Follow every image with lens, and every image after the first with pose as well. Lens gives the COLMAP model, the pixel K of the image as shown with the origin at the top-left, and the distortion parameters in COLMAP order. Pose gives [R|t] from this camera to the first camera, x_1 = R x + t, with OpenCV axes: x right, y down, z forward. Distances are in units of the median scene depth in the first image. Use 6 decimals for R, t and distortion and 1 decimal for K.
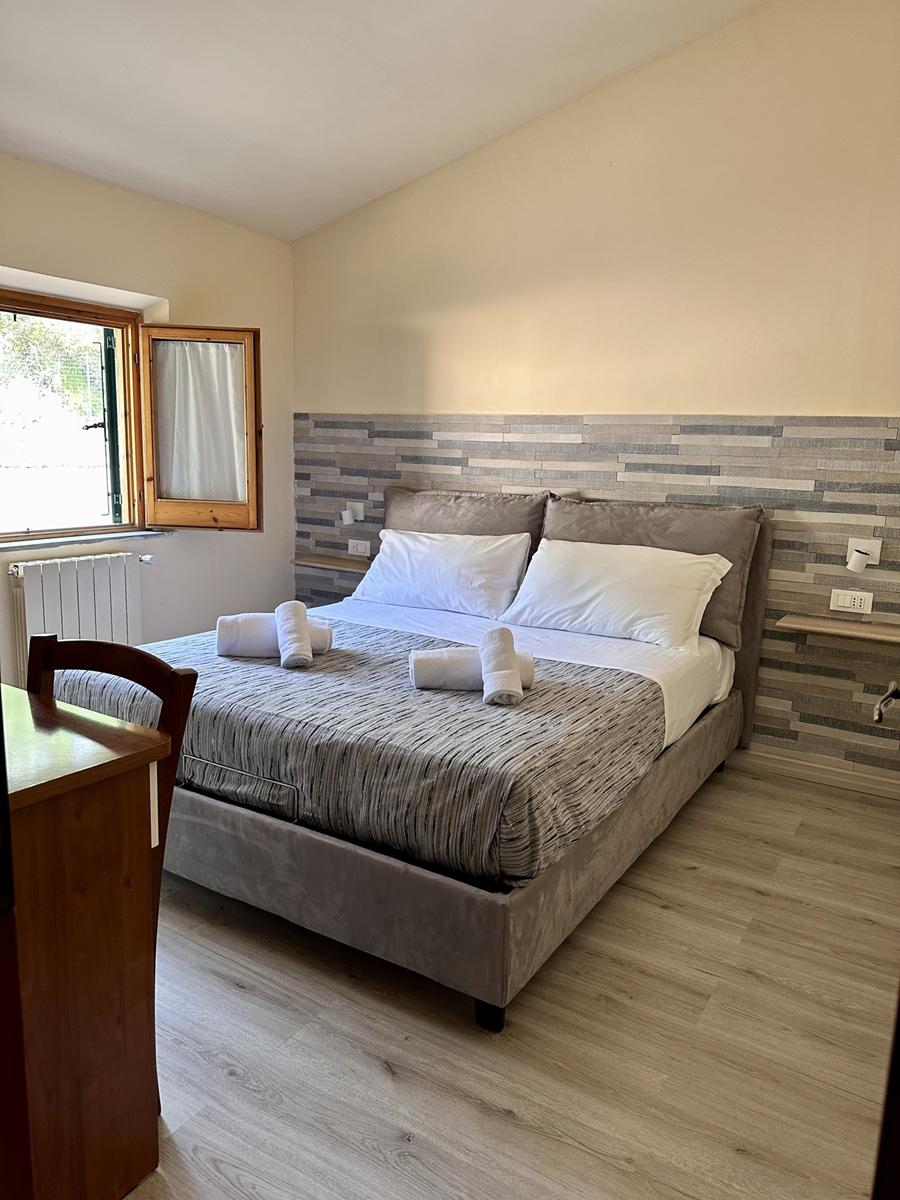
lens RADIAL K [[847.5, 0, 450.0], [0, 847.5, 600.0], [0, 0, 1]] dist [0.145360, -0.194773]
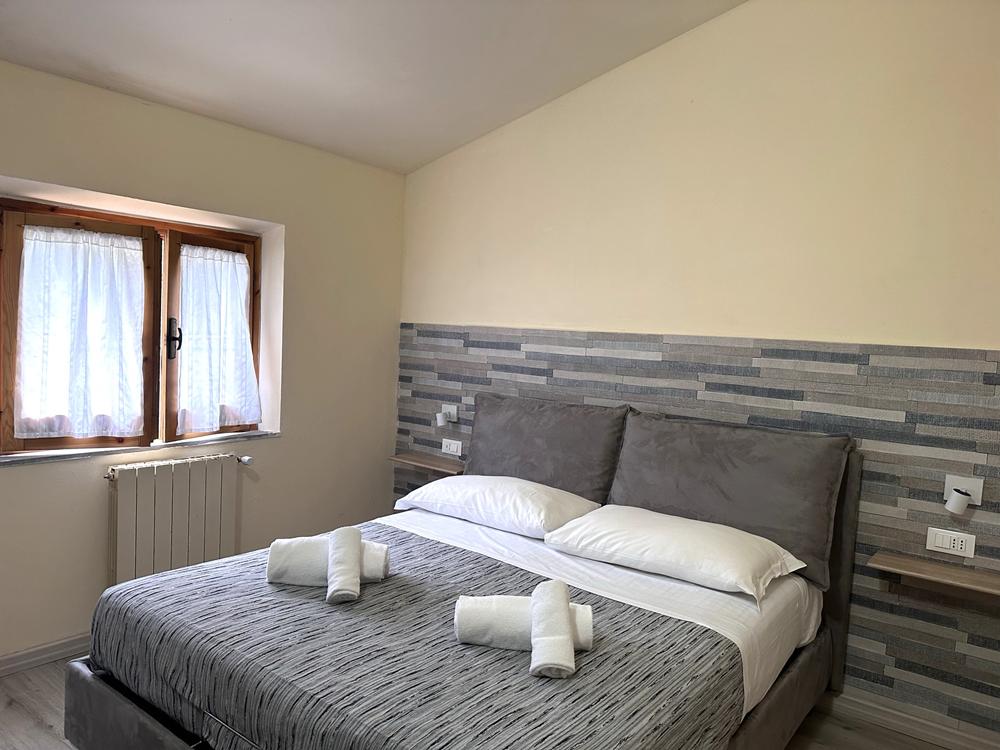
lens RADIAL K [[697.8, 0, 496.7], [0, 697.8, 381.7], [0, 0, 1]] dist [0.061717, -0.041700]
pose [[0.994167, 0.027258, -0.104349, 0.050255], [-0.038285, 0.993716, -0.105180, -0.069288], [0.100826, 0.108561, 0.988963, 0.168743]]
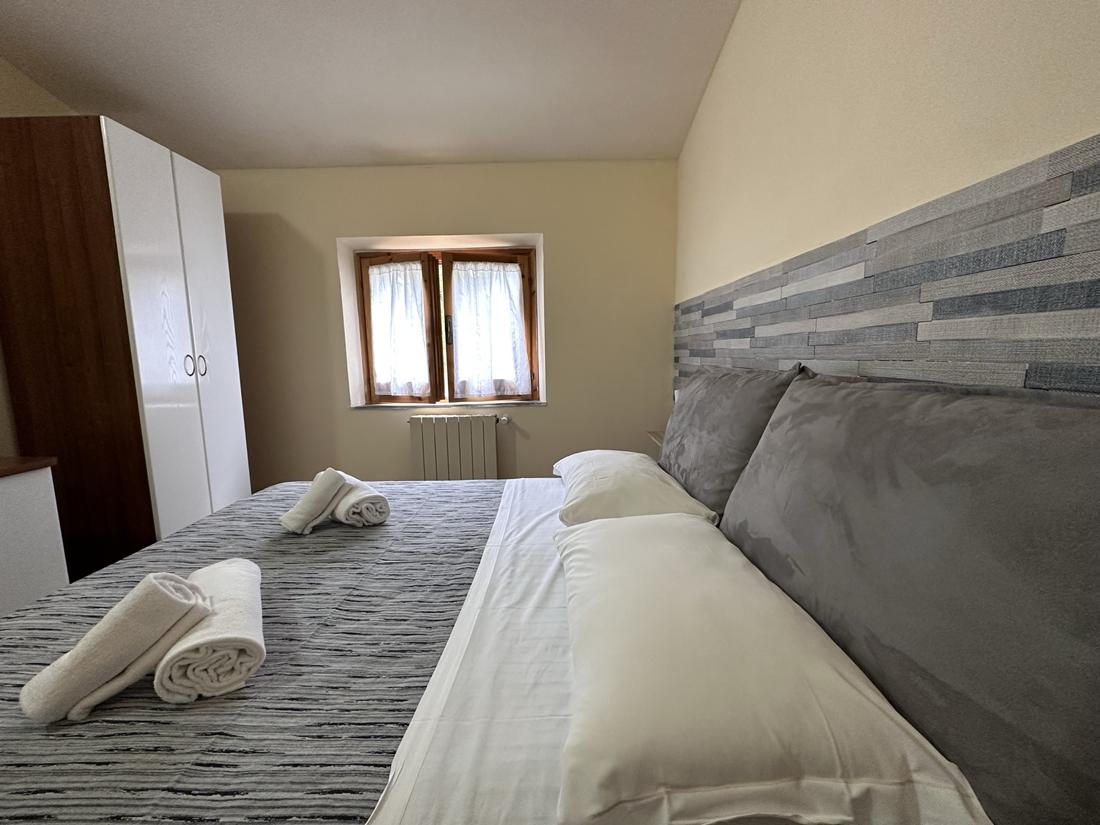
lens RADIAL K [[441.2, 0, 550.1], [0, 441.2, 407.9], [0, 0, 1]] dist [-0.000750, -0.000172]
pose [[0.514425, 0.062257, -0.855272, 0.328788], [-0.116847, 0.993148, 0.002013, -0.084501], [0.849537, 0.098901, 0.518175, 0.754045]]
